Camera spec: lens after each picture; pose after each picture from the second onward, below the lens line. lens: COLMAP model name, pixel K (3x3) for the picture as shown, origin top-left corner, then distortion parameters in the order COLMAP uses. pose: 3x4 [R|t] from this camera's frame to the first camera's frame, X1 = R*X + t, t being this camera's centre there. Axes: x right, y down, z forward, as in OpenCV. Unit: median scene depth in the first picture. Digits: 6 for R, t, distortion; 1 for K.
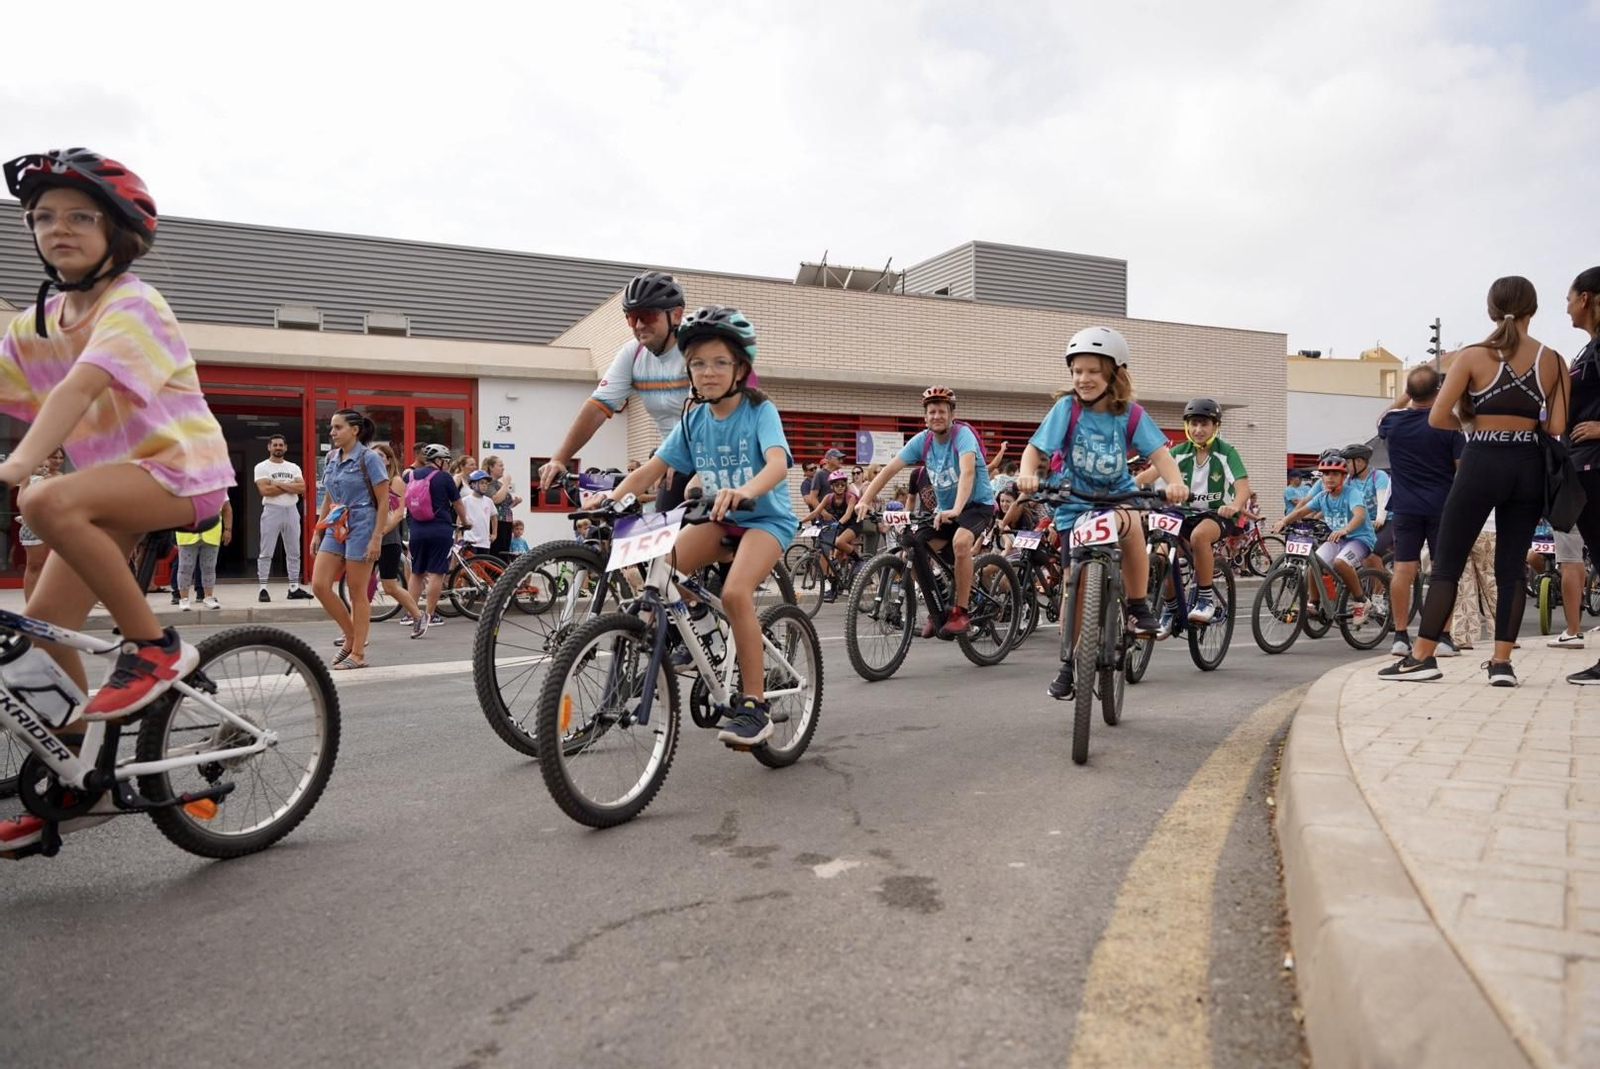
lens RADIAL K [[1079.7, 0, 808.1], [0, 1079.7, 537.1], [0, 0, 1]] dist [0.009210, -0.005516]
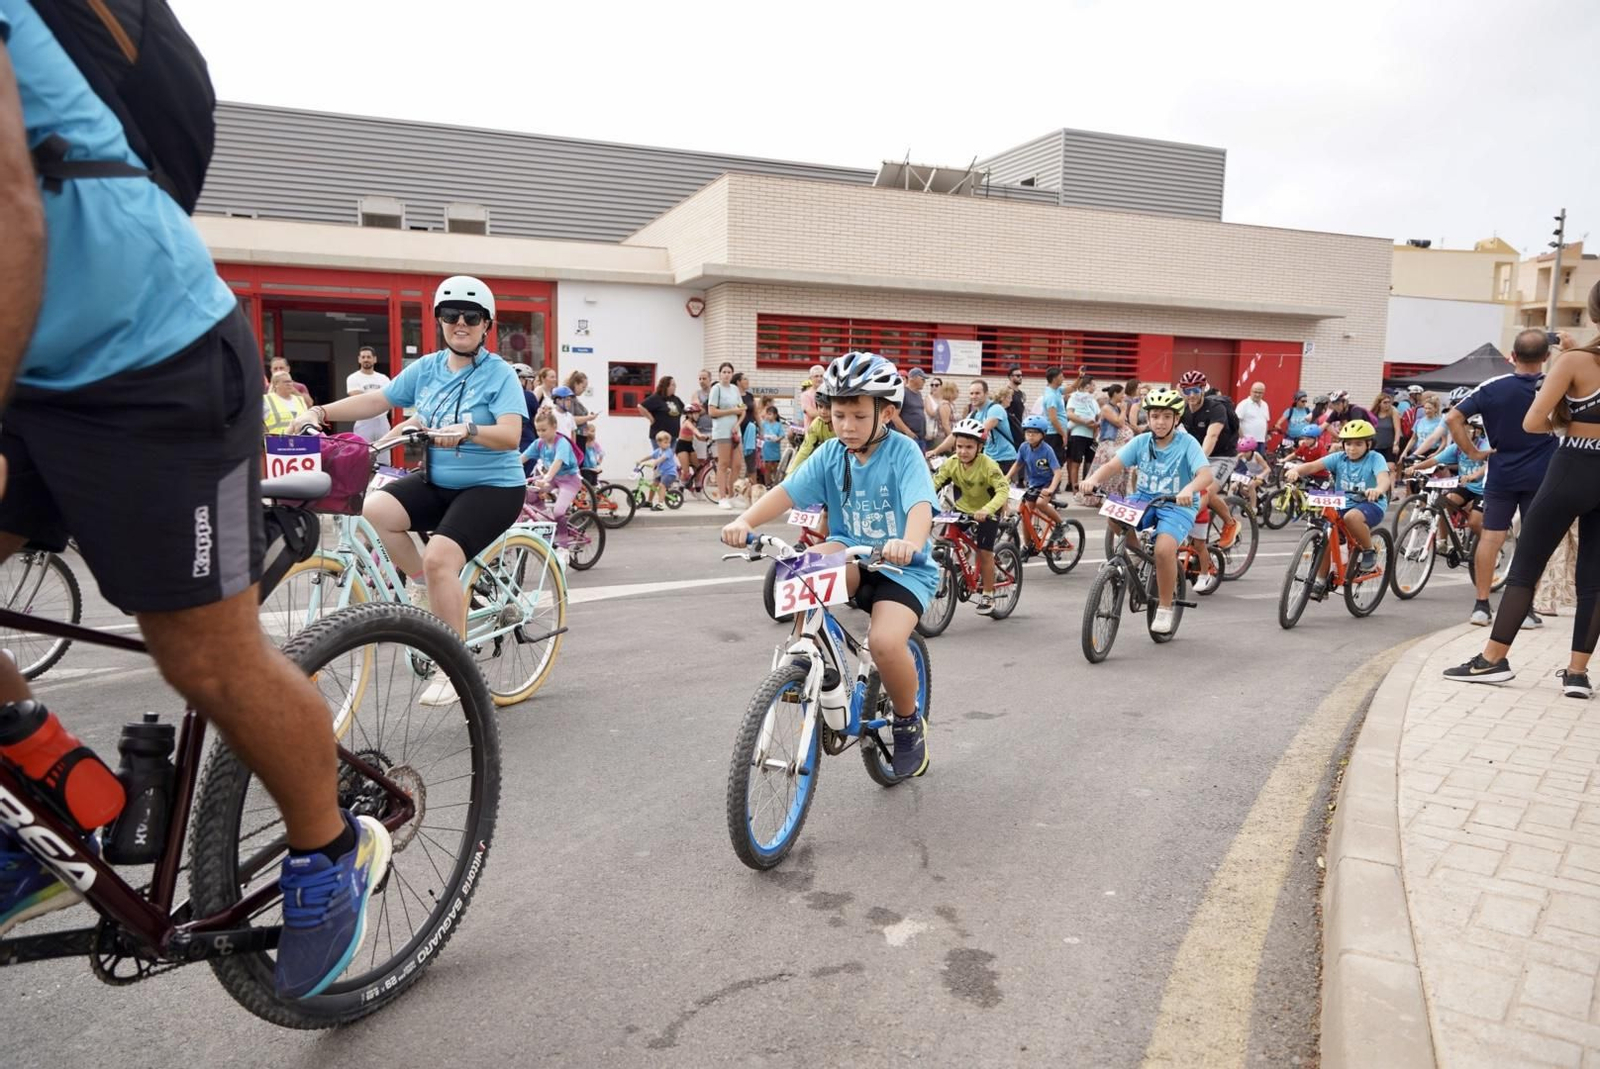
lens RADIAL K [[1079.7, 0, 806.1], [0, 1079.7, 535.6], [0, 0, 1]] dist [0.009210, -0.005516]
pose [[0.997392, 0.030535, -0.065404, -0.011434], [-0.023373, 0.993920, 0.107595, -0.164000], [0.068292, -0.105786, 0.992041, -0.041387]]
